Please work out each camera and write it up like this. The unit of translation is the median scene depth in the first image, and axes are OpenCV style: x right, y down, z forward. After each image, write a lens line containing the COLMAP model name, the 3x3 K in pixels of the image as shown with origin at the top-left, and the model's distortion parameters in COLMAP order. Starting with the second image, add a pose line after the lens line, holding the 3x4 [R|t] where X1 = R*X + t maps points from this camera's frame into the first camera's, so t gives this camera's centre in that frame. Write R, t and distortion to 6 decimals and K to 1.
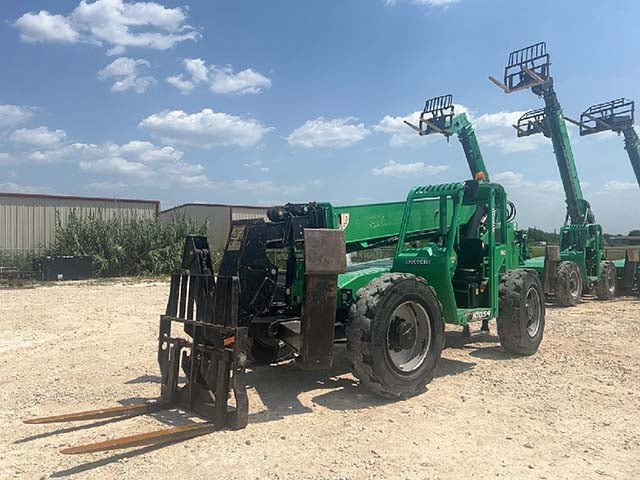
lens RADIAL K [[488.4, 0, 318.9], [0, 488.4, 244.8], [0, 0, 1]] dist [0.057294, -0.068761]
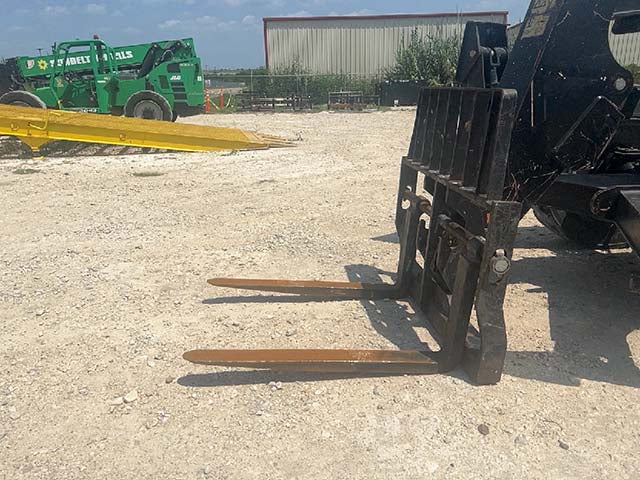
lens RADIAL K [[488.4, 0, 315.0], [0, 488.4, 242.1], [0, 0, 1]] dist [0.057294, -0.068761]
pose [[0.778752, 0.190890, -0.597584, -0.008290], [0.016333, 0.946087, 0.323500, 0.040205], [0.627120, -0.261687, 0.733649, 0.430518]]
